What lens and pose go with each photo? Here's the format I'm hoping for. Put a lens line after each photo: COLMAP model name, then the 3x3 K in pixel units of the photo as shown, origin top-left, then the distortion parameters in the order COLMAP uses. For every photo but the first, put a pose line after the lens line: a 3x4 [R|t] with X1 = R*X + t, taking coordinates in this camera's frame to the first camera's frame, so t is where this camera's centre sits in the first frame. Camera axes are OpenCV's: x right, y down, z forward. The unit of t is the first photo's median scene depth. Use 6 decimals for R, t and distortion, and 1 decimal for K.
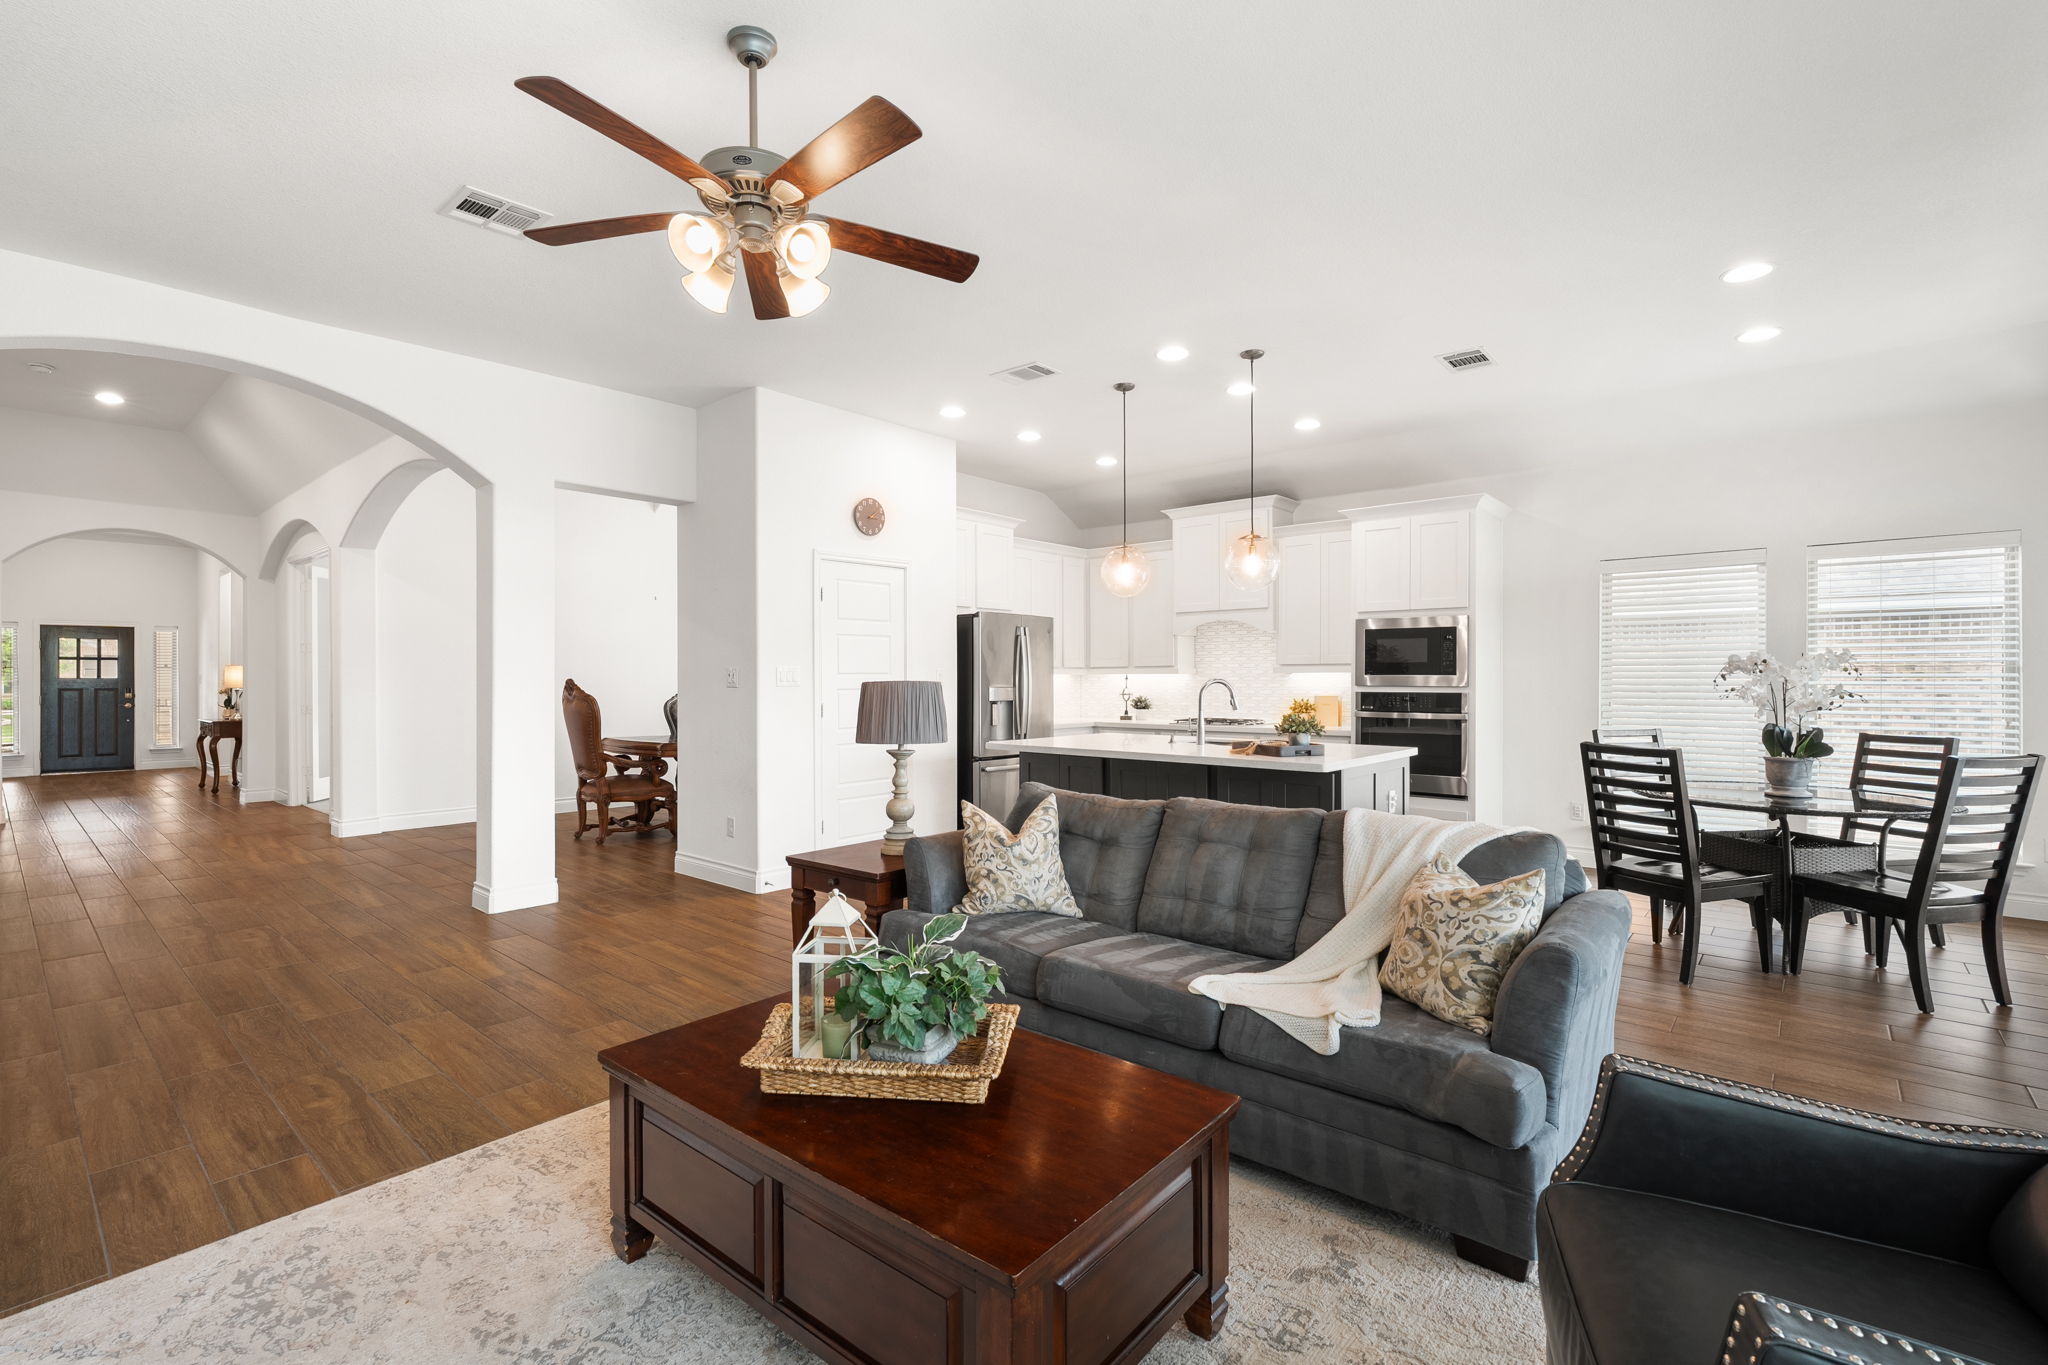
lens RADIAL K [[929.0, 0, 1027.0], [0, 929.0, 665.3], [0, 0, 1]] dist [0.006698, 0.000204]
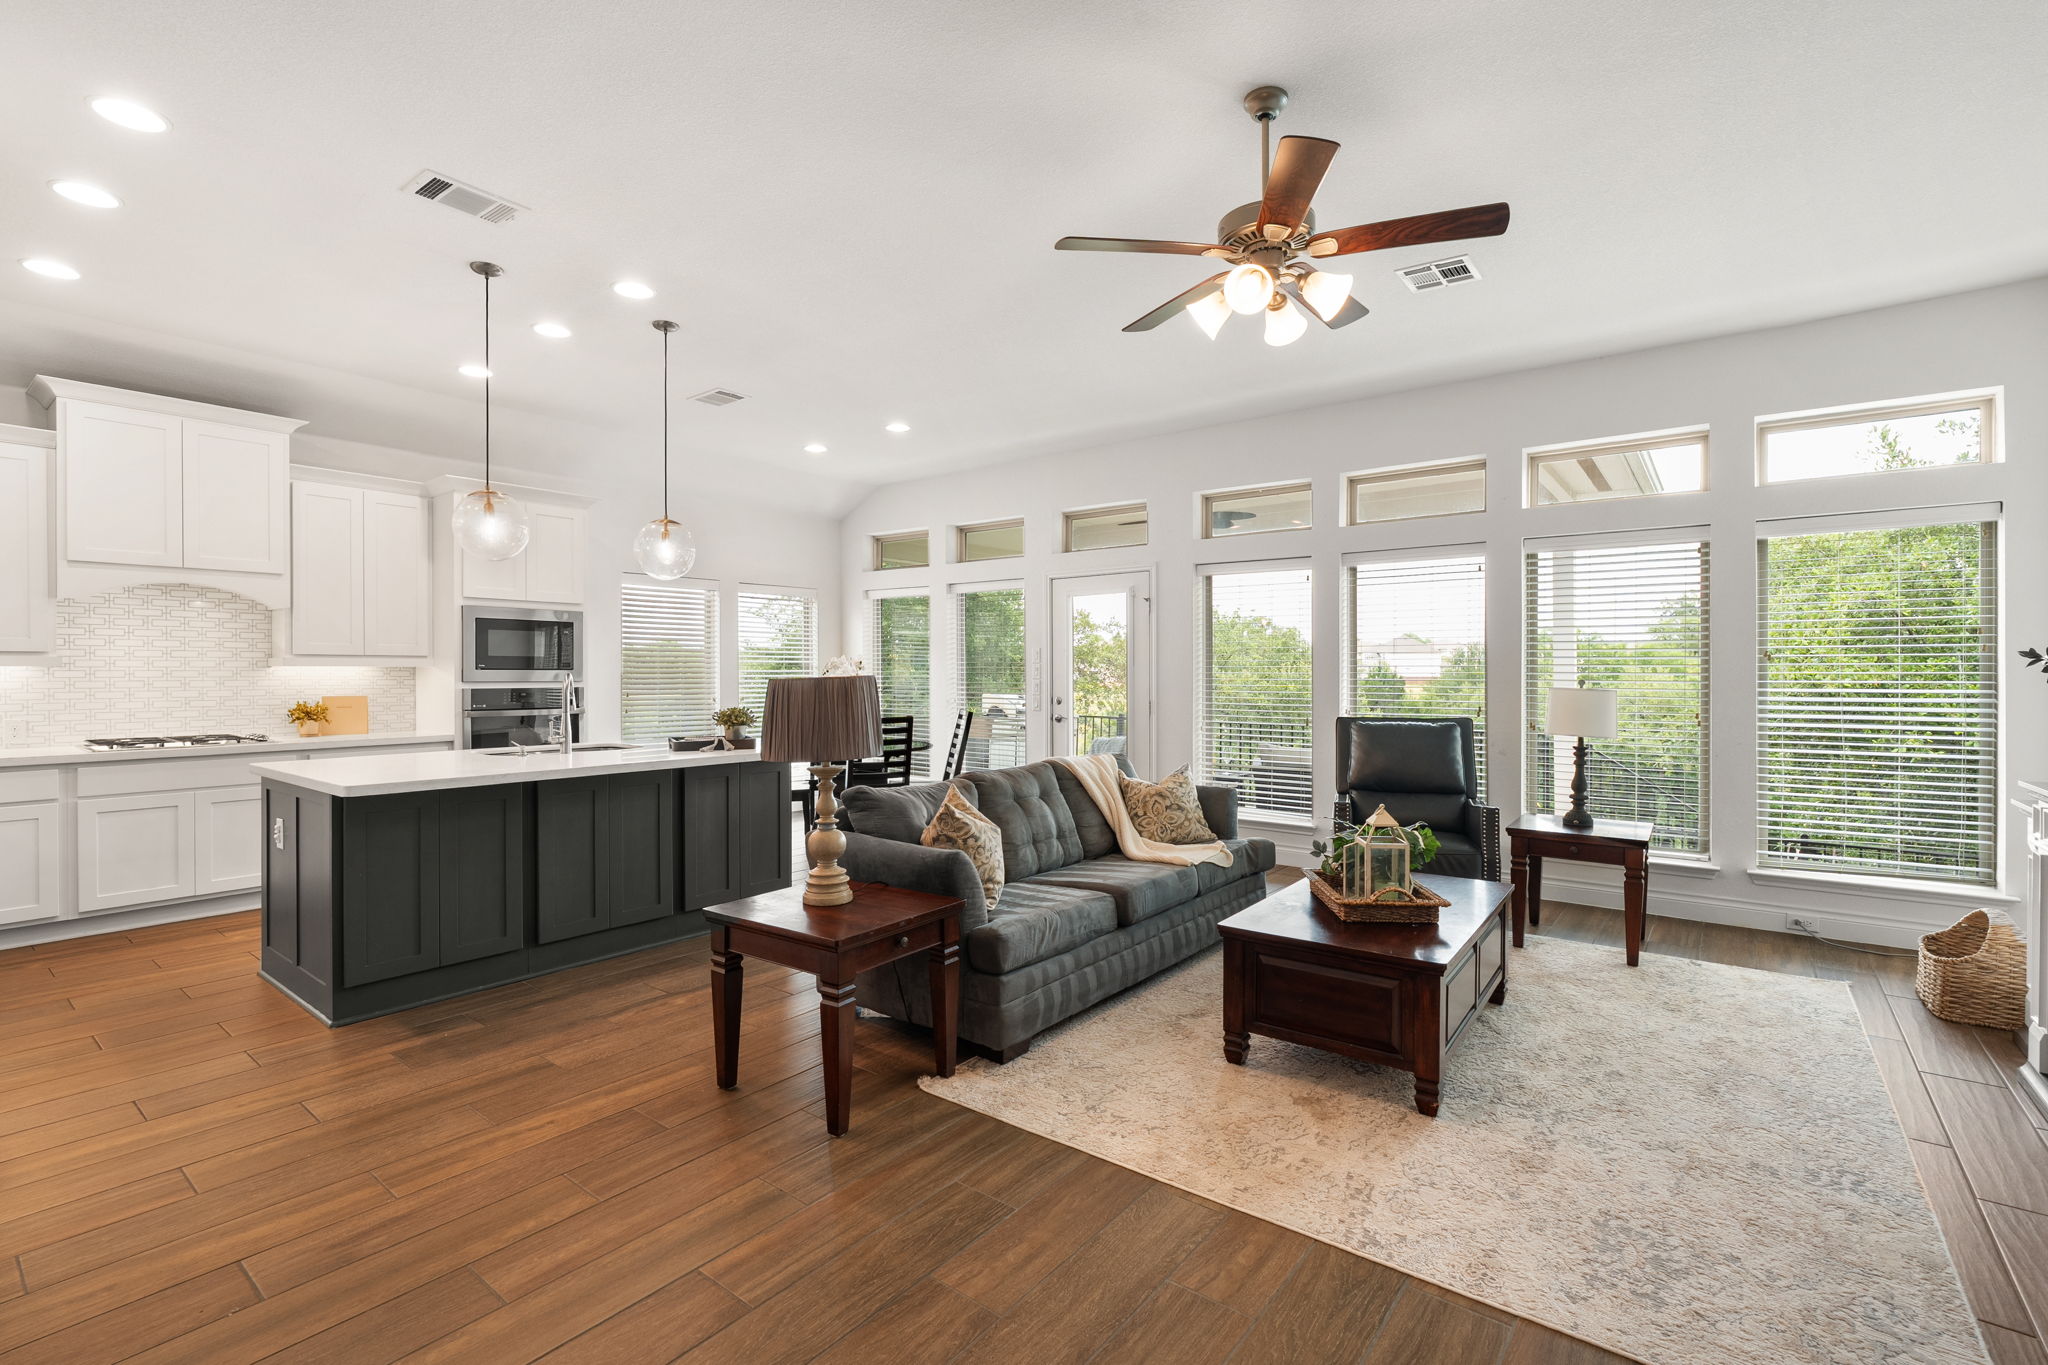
lens RADIAL K [[911.5, 0, 1030.4], [0, 911.5, 676.9], [0, 0, 1]] dist [-0.001543, 0.000042]
pose [[-0.059980, -0.005231, 0.998186, -0.526157], [-0.011689, 0.999921, 0.004538, 0.006919], [-0.998131, -0.011396, -0.060037, 0.519715]]
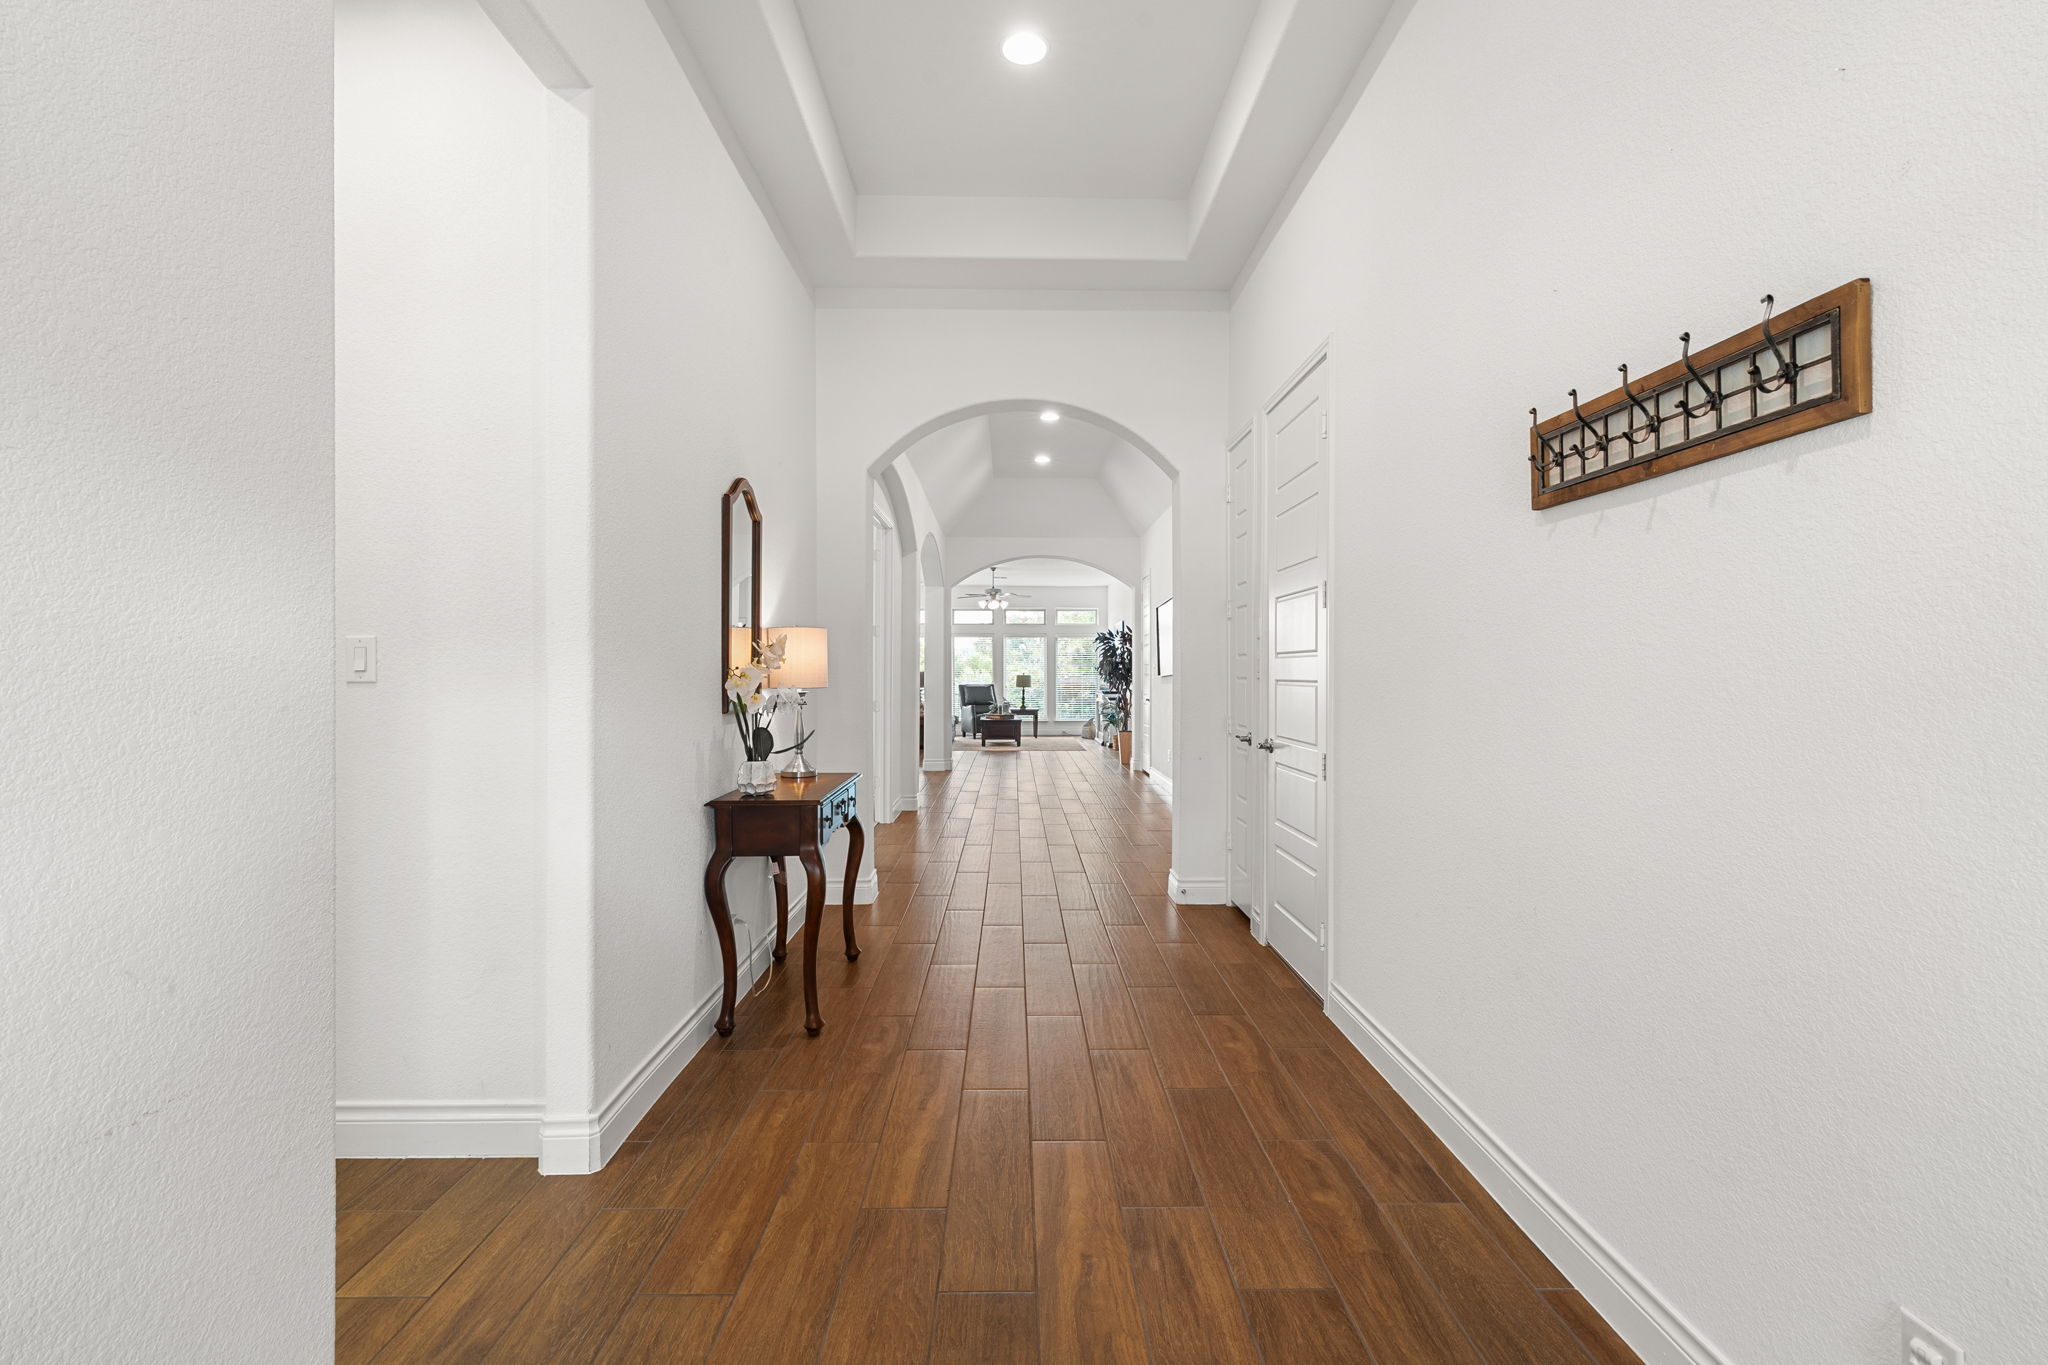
lens RADIAL K [[911.5, 0, 1024.4], [0, 911.5, 674.8], [0, 0, 1]] dist [-0.001543, 0.000042]
pose [[-0.676074, -0.004138, 0.736822, -1.891725], [-0.008002, 0.999966, -0.001727, 0.022554], [-0.736790, -0.007064, -0.676085, 1.916688]]
